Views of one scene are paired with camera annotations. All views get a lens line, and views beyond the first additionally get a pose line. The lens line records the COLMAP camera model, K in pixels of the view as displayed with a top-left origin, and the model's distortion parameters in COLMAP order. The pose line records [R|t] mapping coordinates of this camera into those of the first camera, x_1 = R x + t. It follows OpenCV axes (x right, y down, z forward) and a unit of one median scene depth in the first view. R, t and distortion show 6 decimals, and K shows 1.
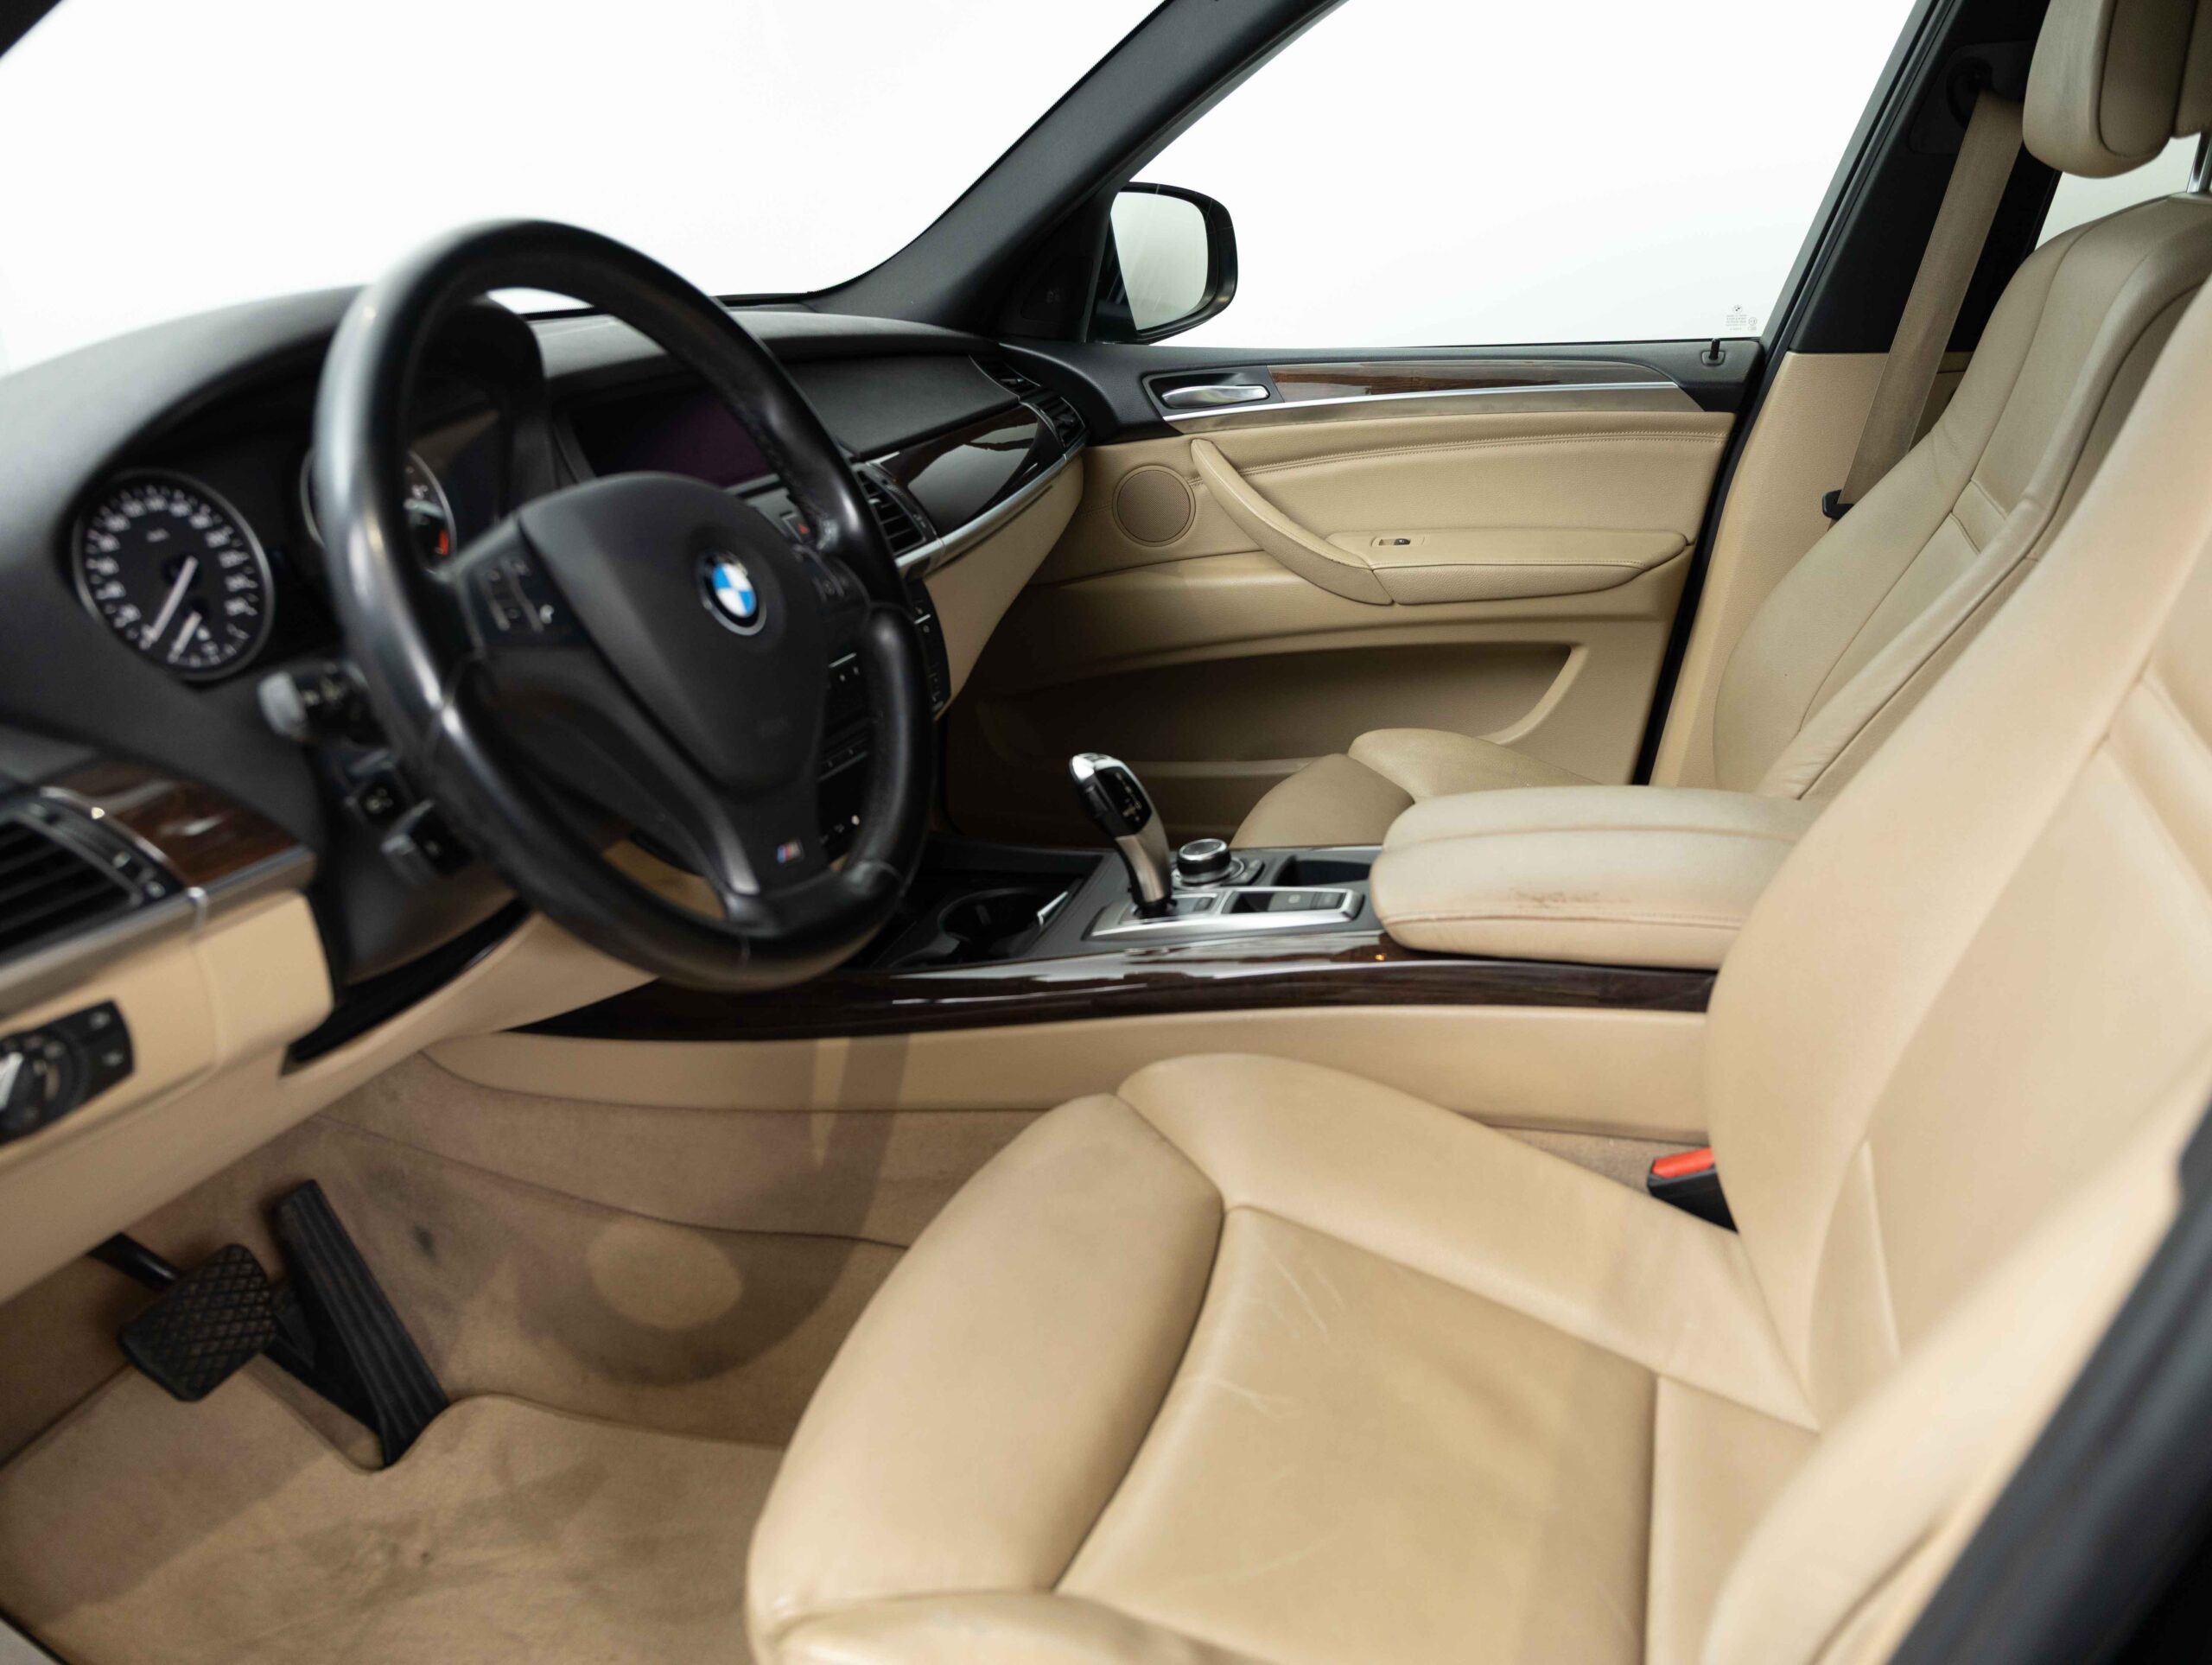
lens RADIAL K [[1575.5, 0, 1089.9], [0, 1575.5, 778.9], [0, 0, 1]] dist [0.008749, 0.000787]
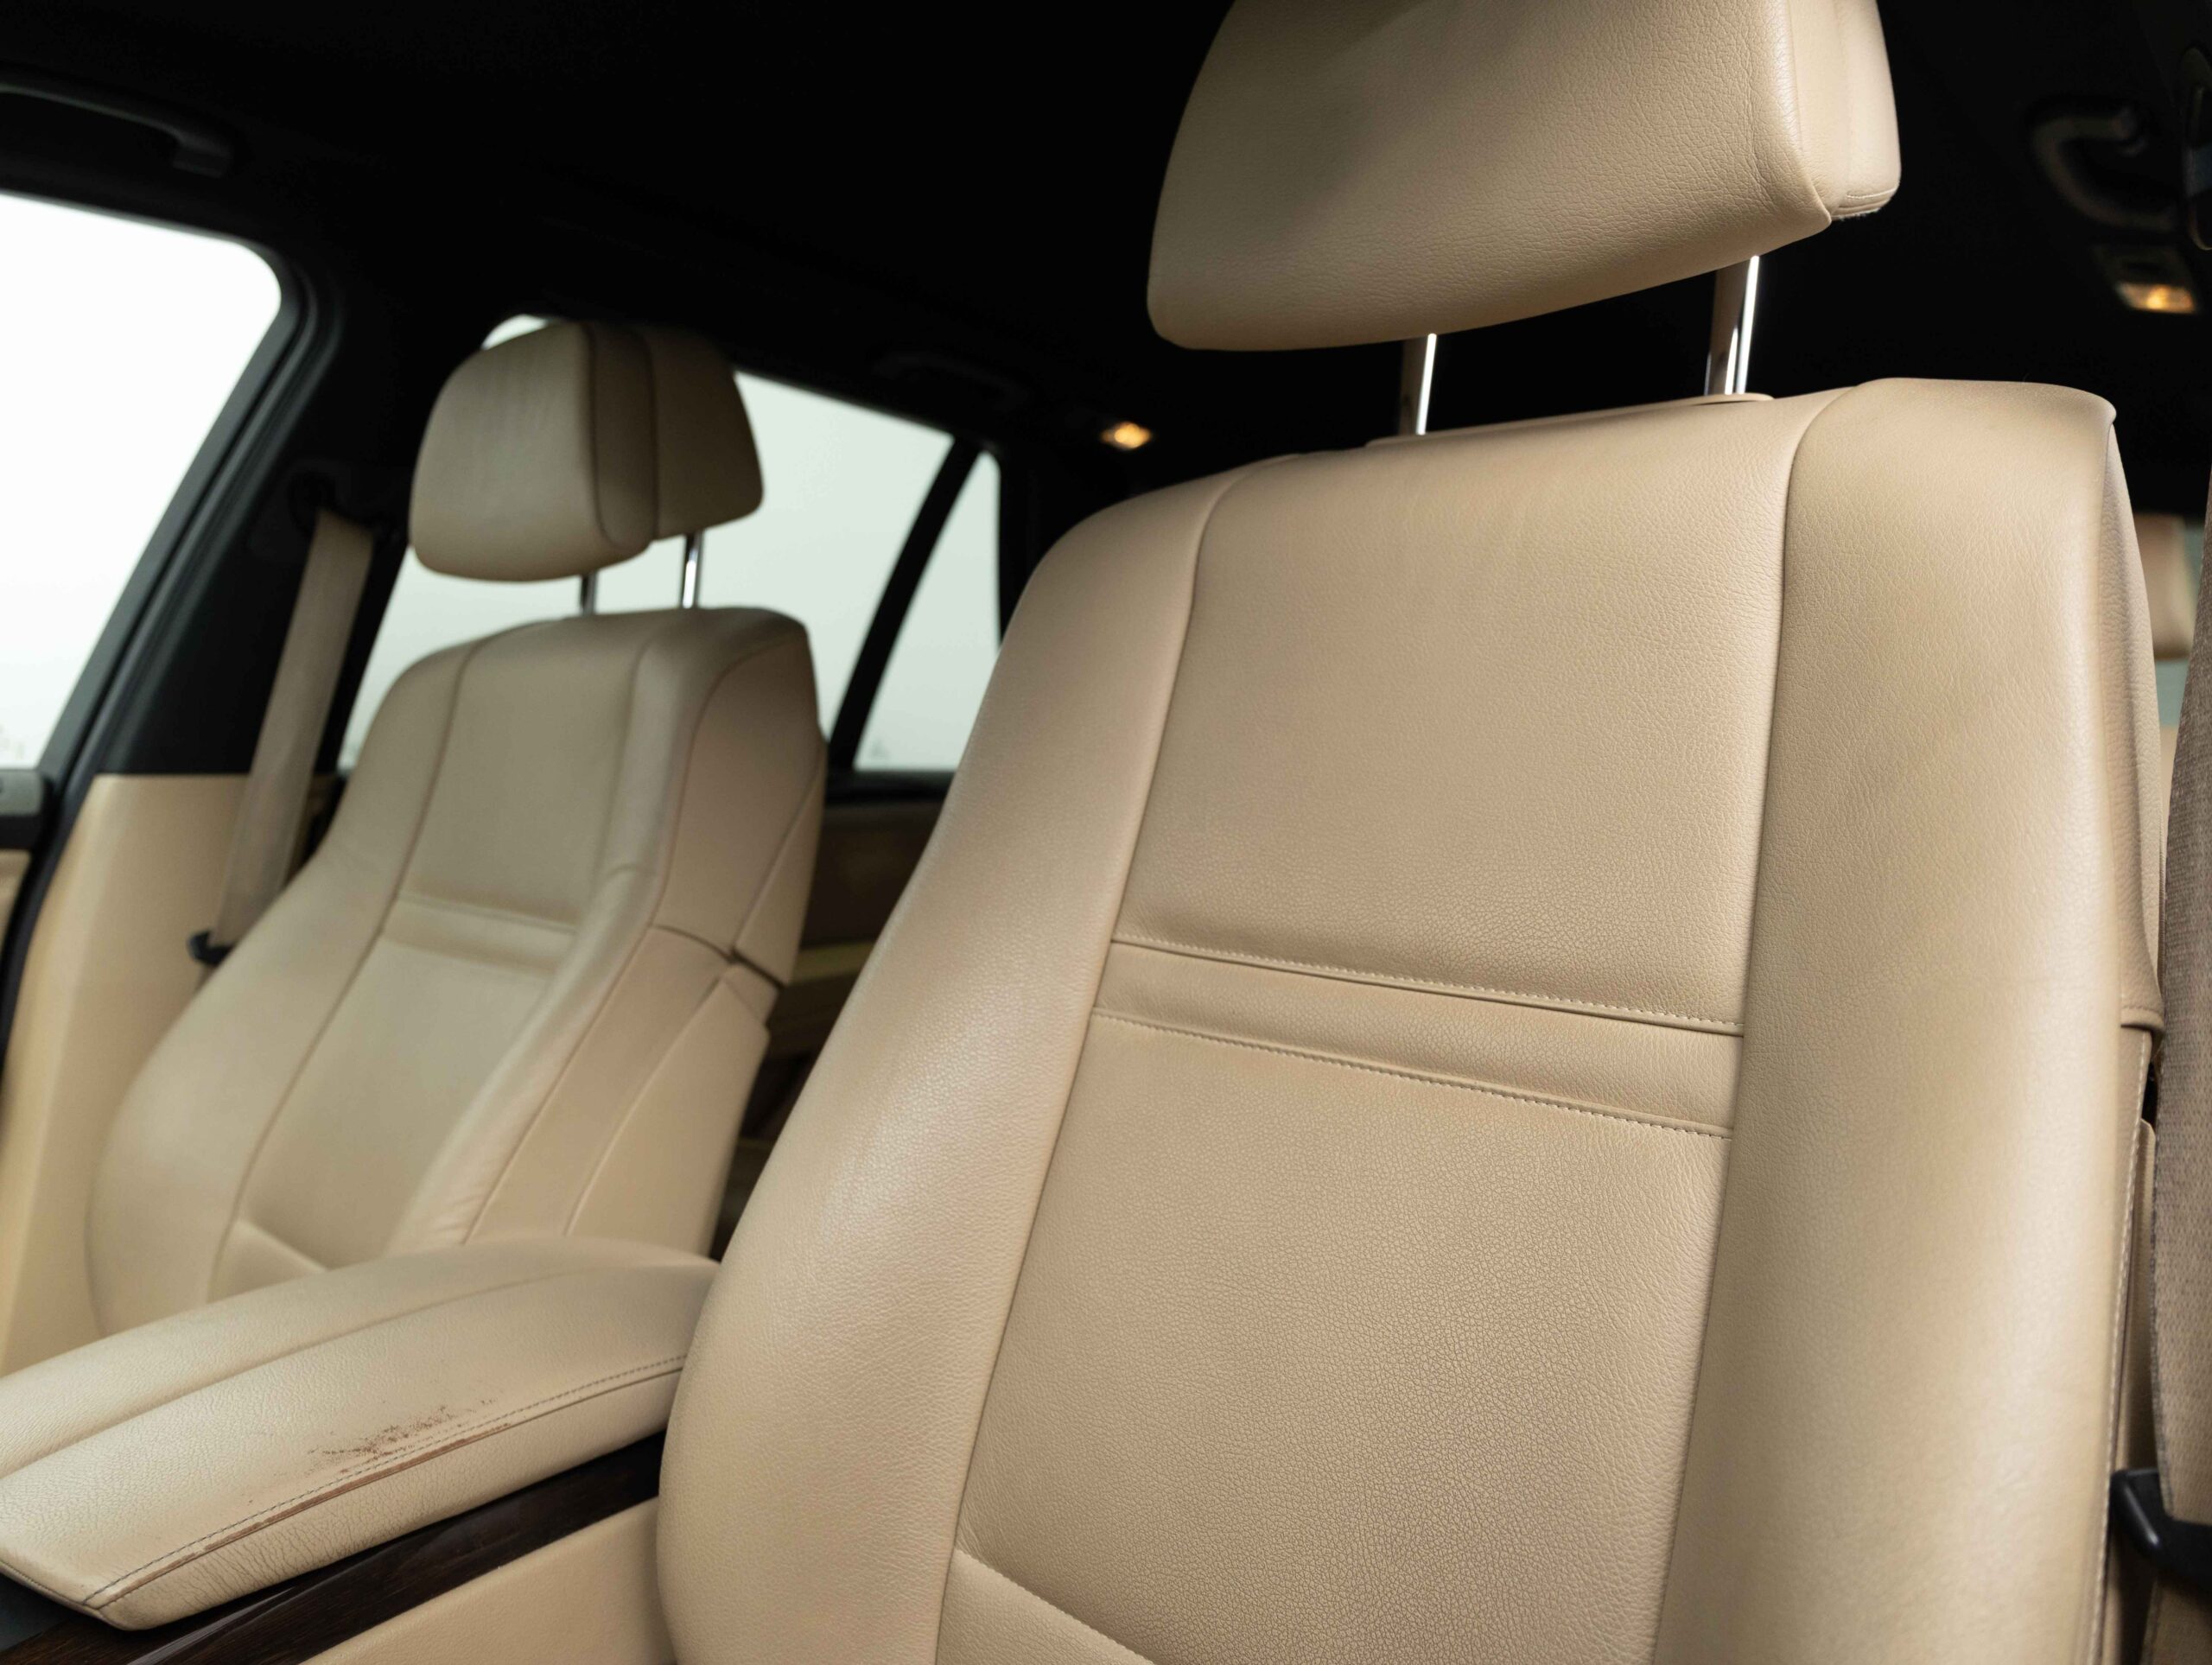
lens RADIAL K [[1575.5, 0, 1111.8], [0, 1575.5, 820.6], [0, 0, 1]] dist [0.008749, 0.000787]
pose [[0.385005, 0.014982, 0.922793, -0.099201], [0.268640, 0.954754, -0.127582, -0.001959], [-0.882952, 0.297019, 0.363560, 0.213753]]
